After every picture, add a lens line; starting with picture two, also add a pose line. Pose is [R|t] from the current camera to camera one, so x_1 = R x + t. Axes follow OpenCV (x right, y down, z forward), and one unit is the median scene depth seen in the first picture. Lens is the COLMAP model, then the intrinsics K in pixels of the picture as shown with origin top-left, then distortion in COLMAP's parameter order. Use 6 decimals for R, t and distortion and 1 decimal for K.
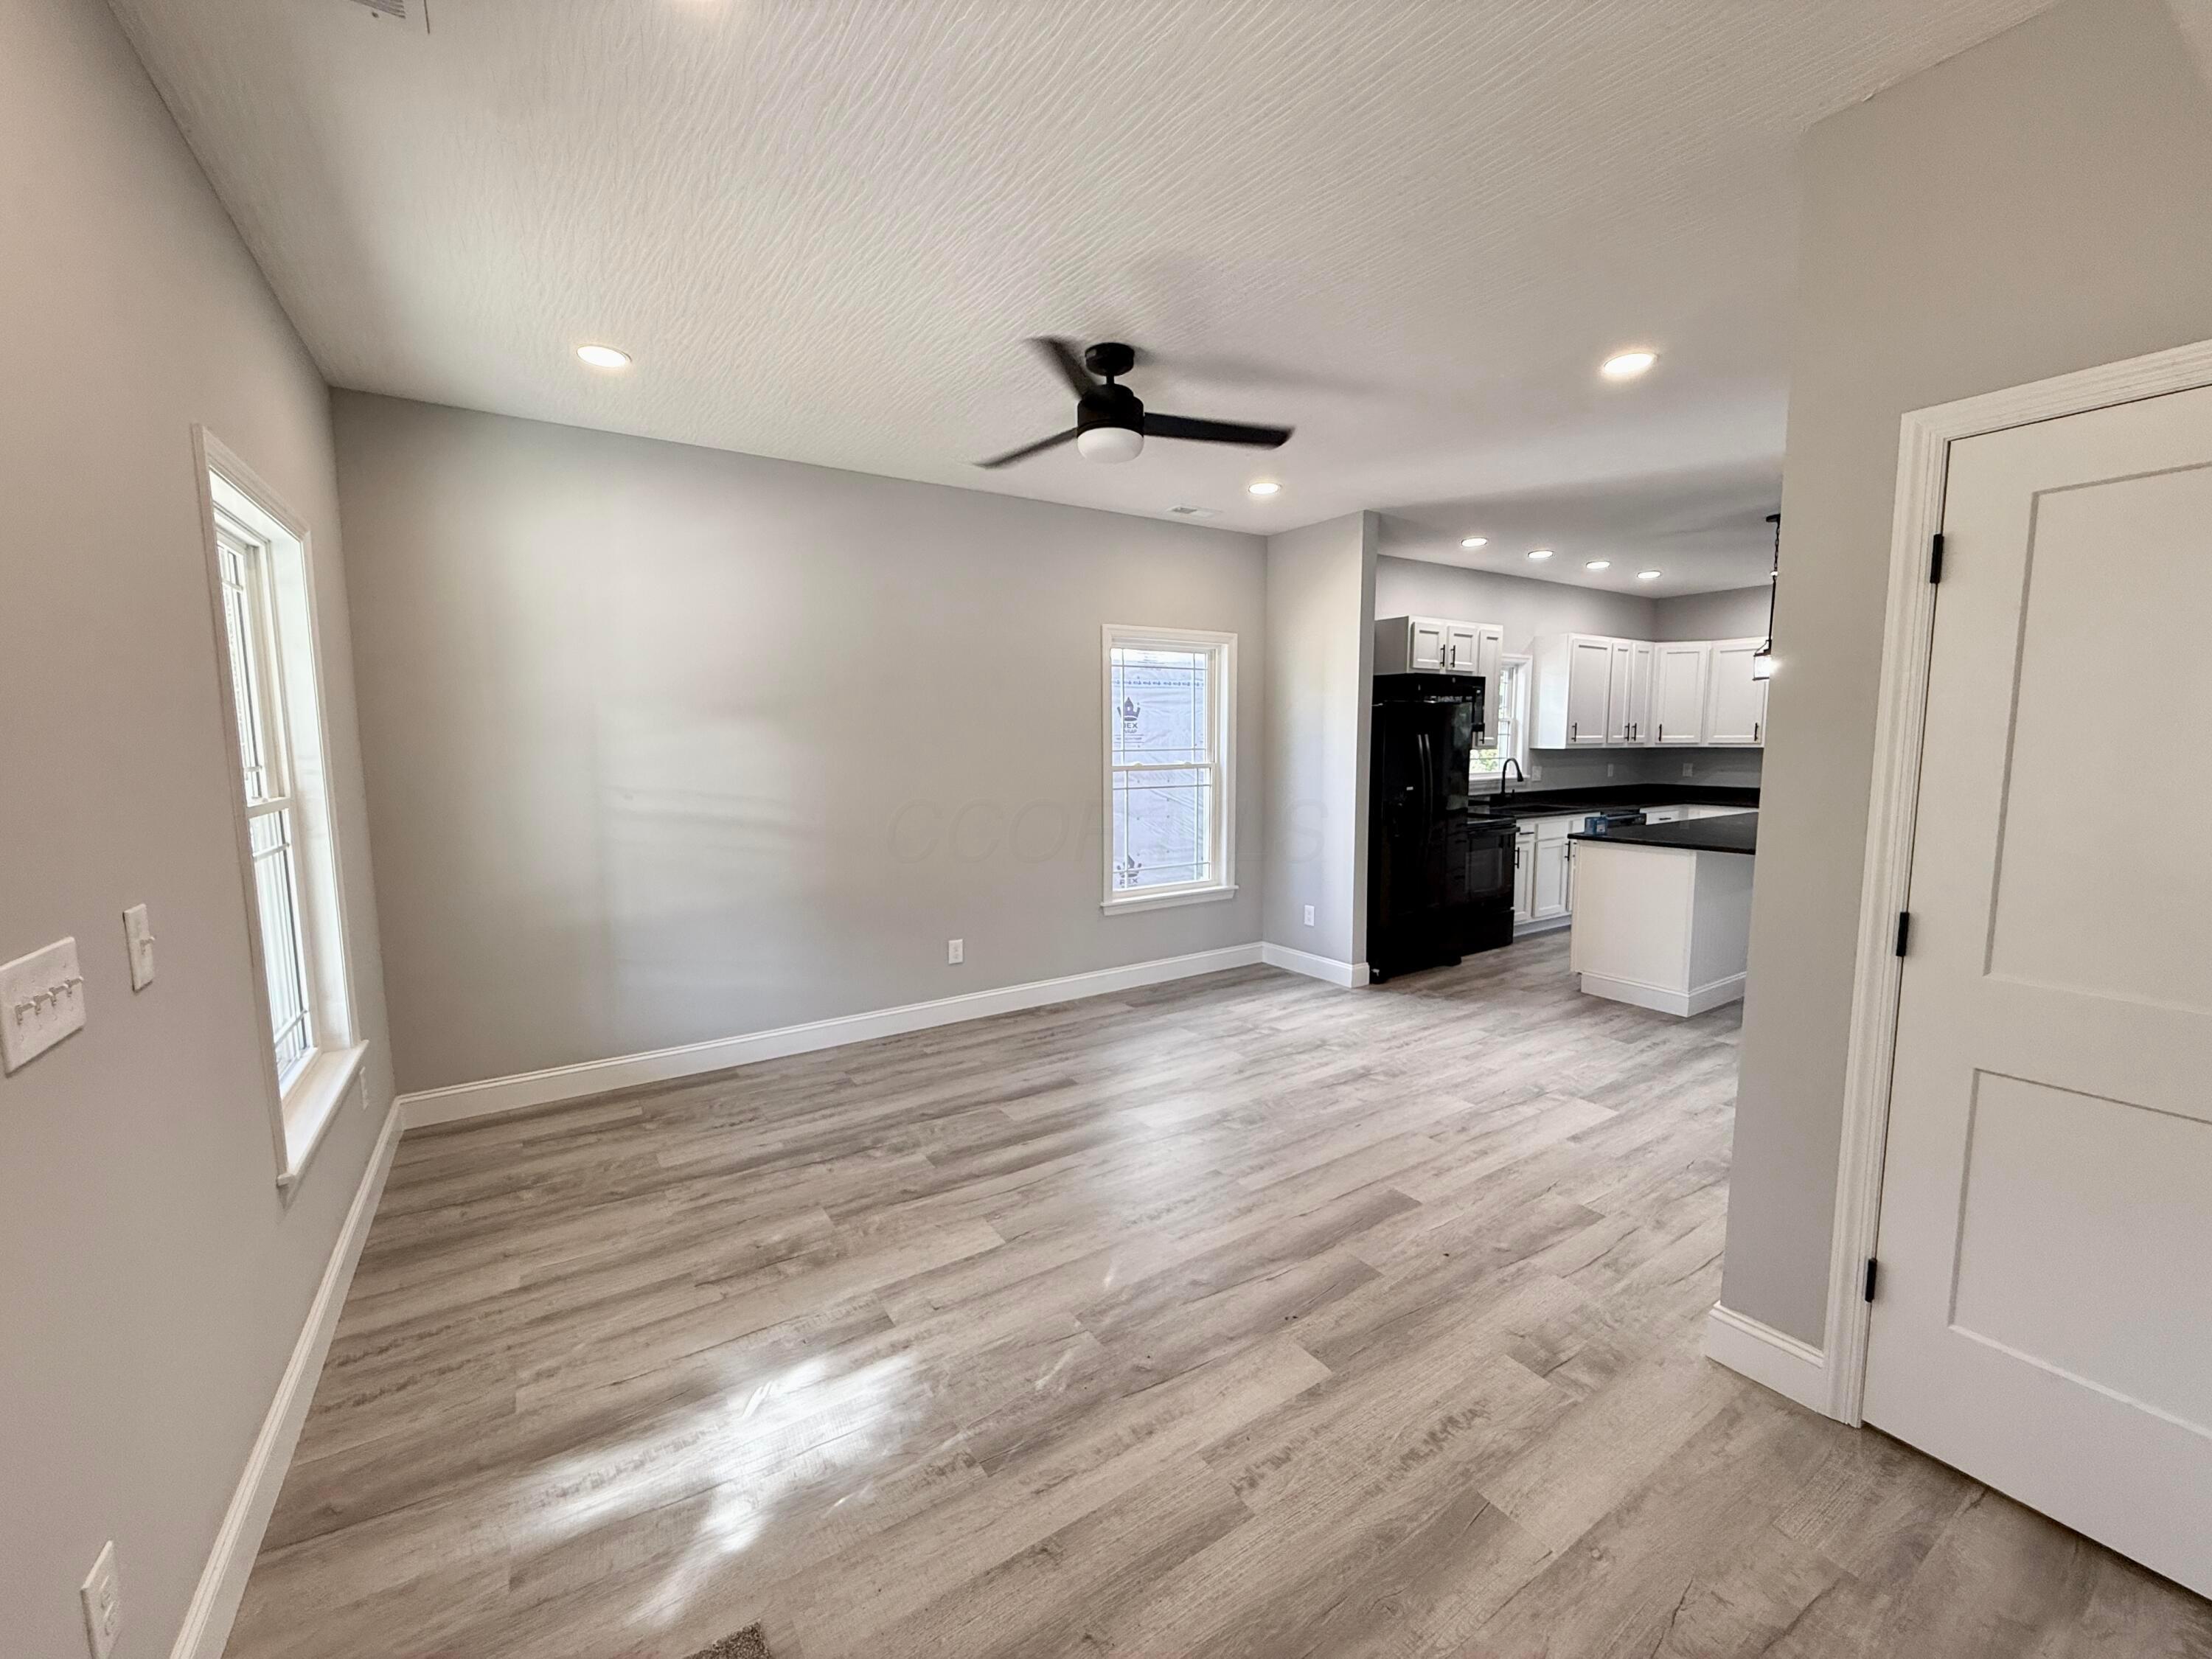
lens RADIAL K [[882.0, 0, 1102.3], [0, 882.0, 831.6], [0, 0, 1]] dist [-0.000101, 0.000060]
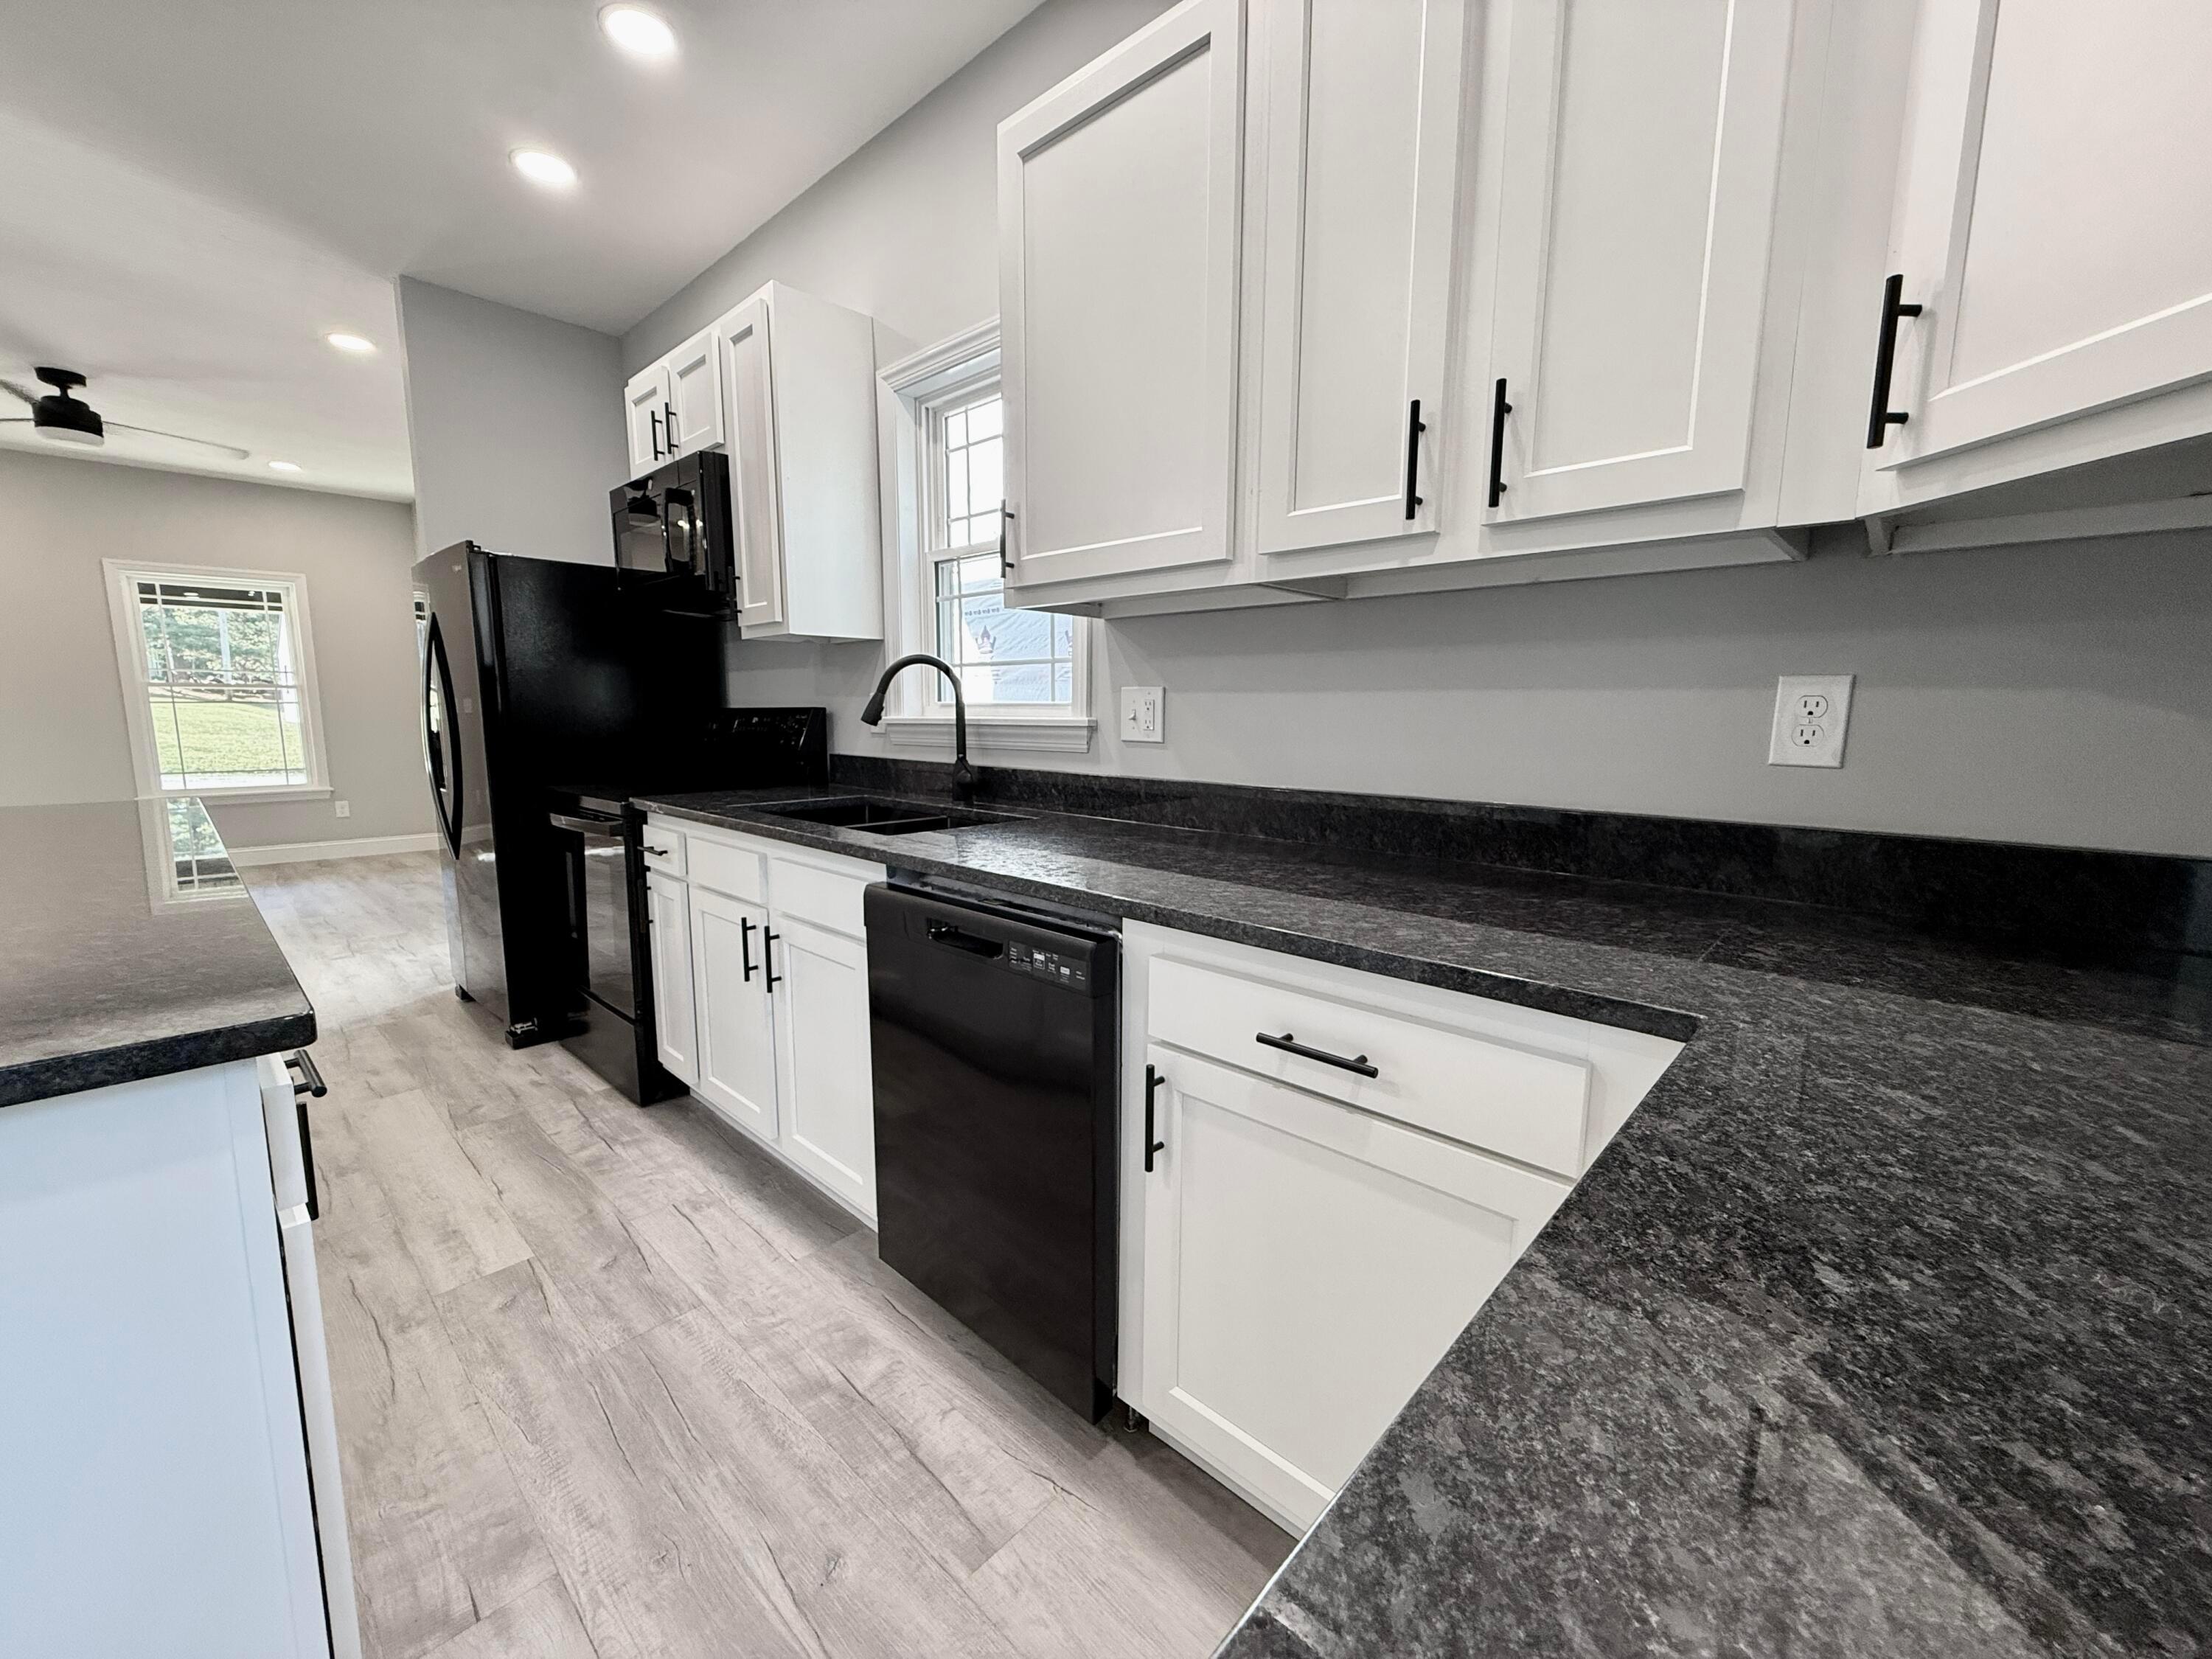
lens RADIAL K [[882.0, 0, 1102.3], [0, 882.0, 831.6], [0, 0, 1]] dist [-0.000101, 0.000060]
pose [[0.236355, 0.142111, -0.961218, 1.377953], [-0.109833, 0.986814, 0.118889, -0.111762], [0.965439, 0.077473, 0.248847, 1.690612]]
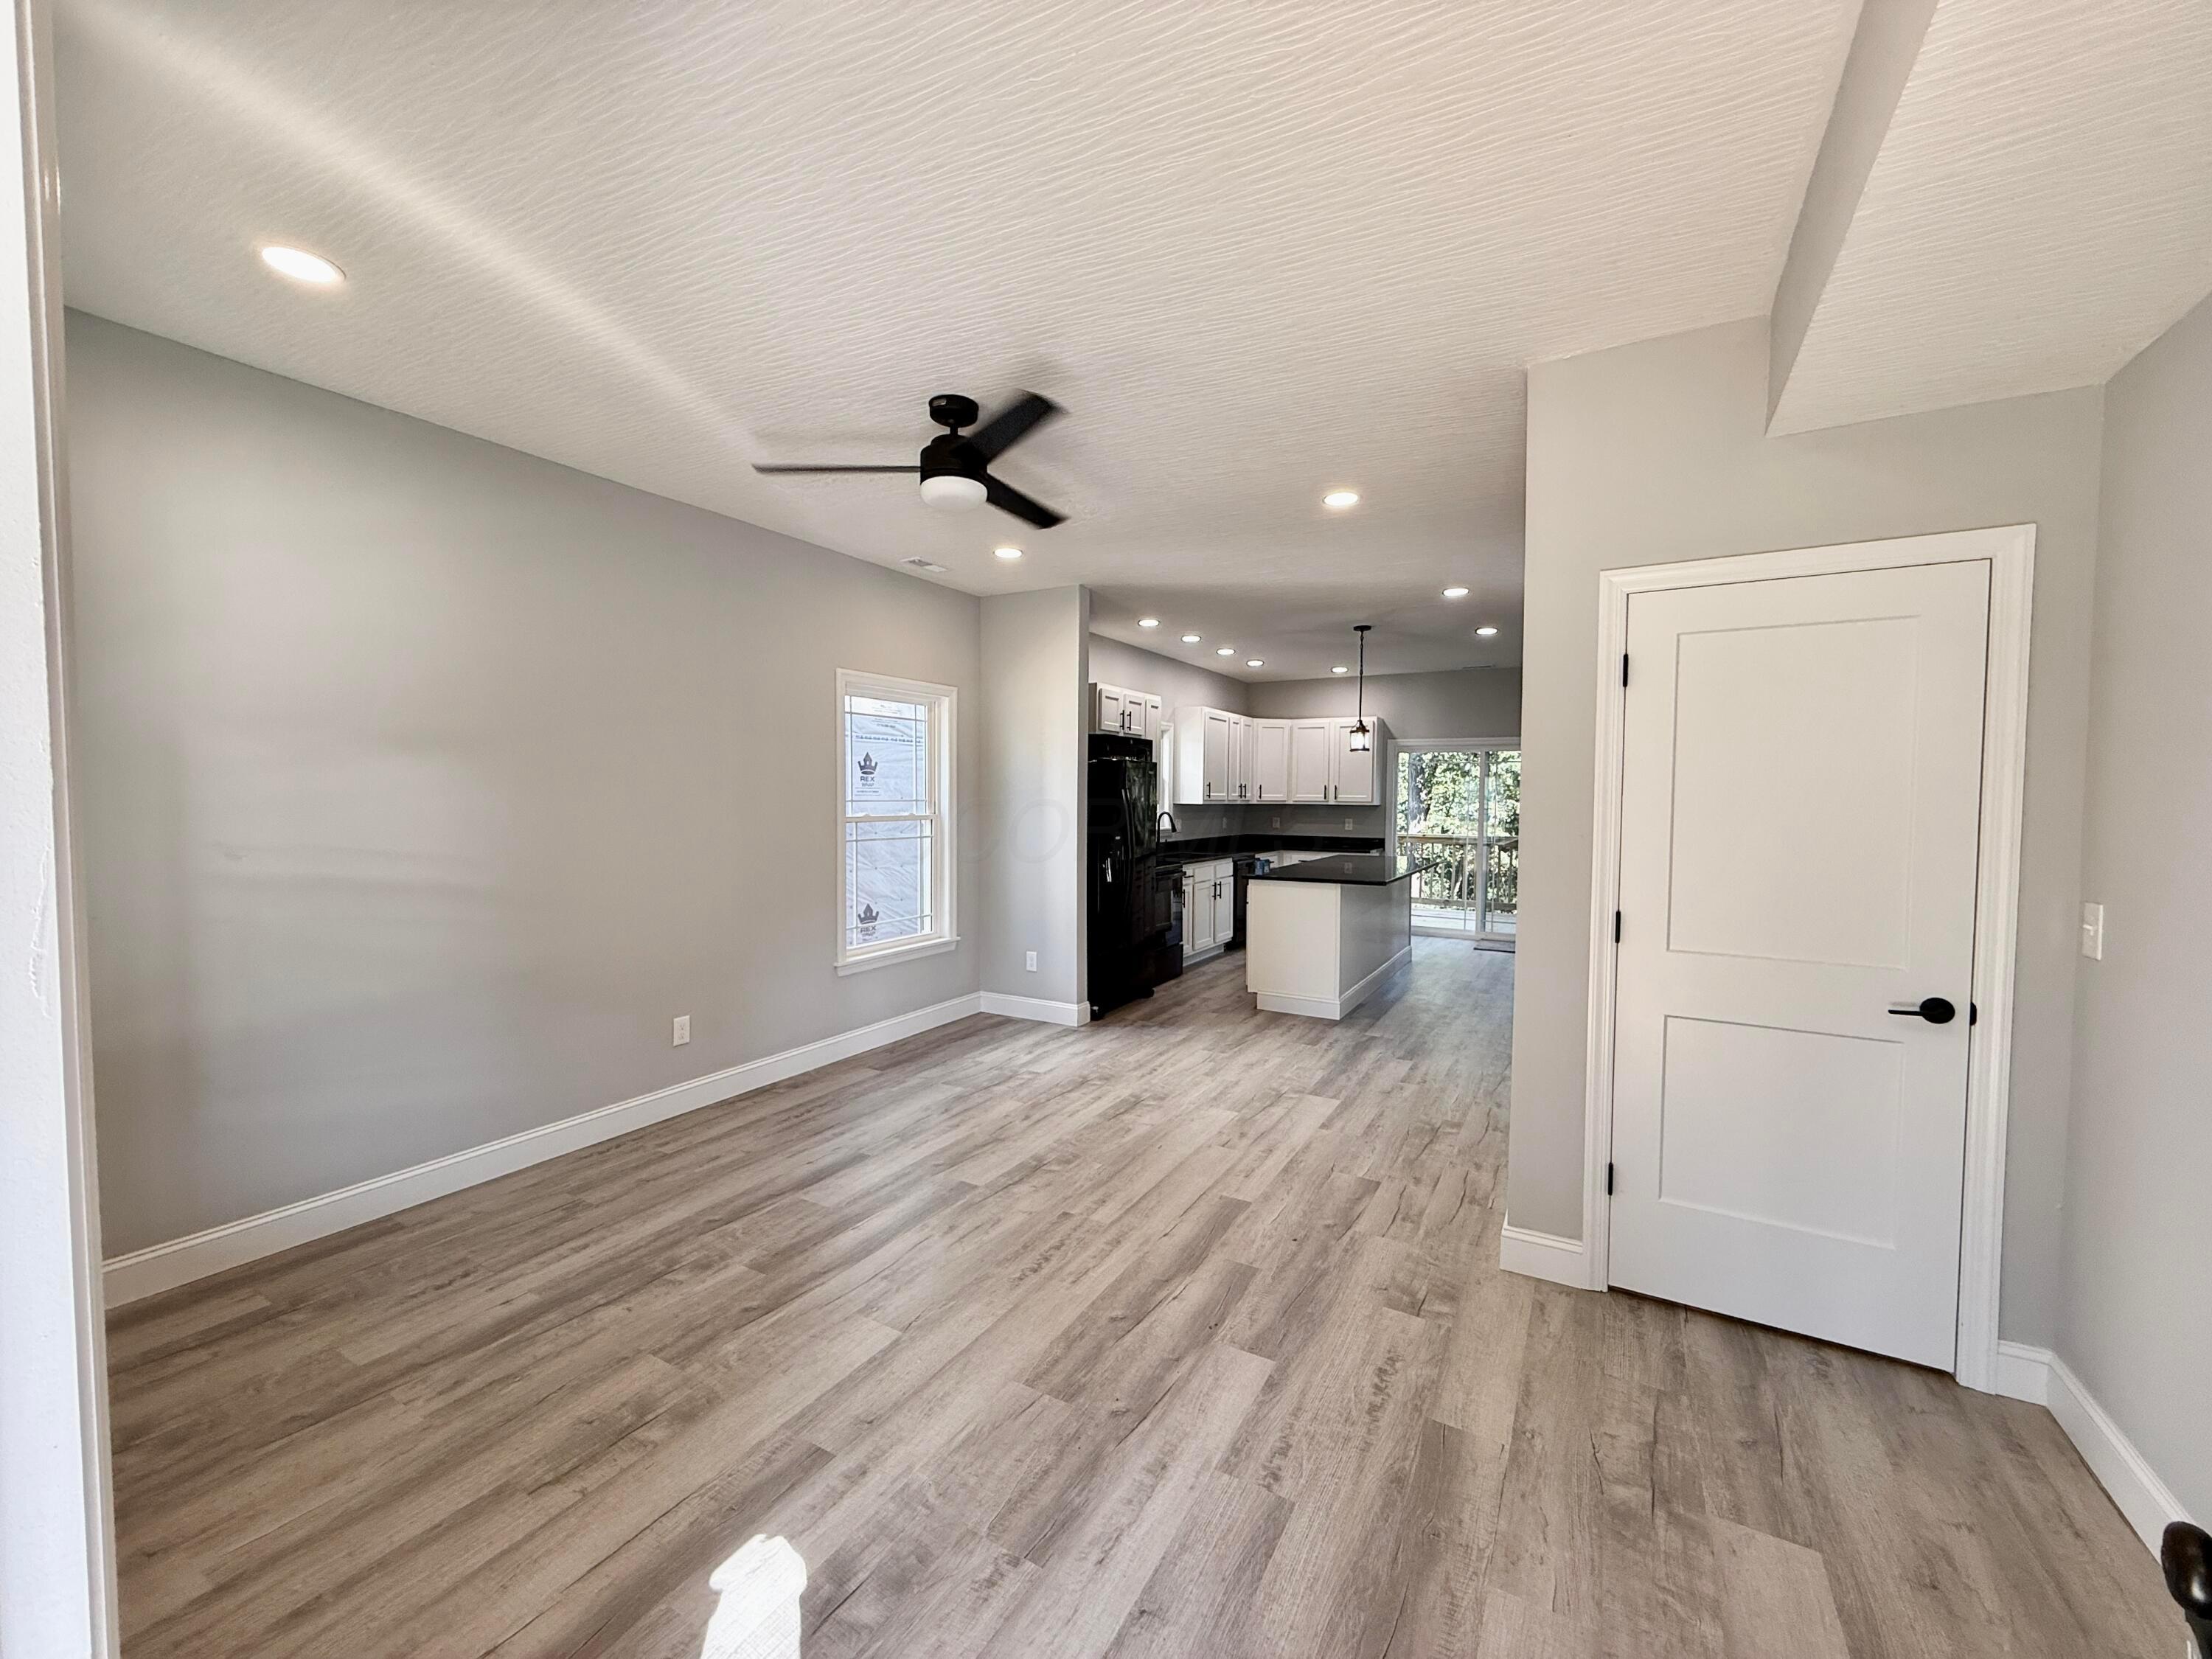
lens RADIAL K [[880.3, 0, 1101.6], [0, 880.3, 832.5], [0, 0, 1]] dist [0.001283, 0.000029]
pose [[0.891466, -0.006793, 0.453037, -0.215902], [0.035474, 0.997865, -0.054842, 0.005191], [-0.451697, 0.064961, 0.889803, 0.042176]]
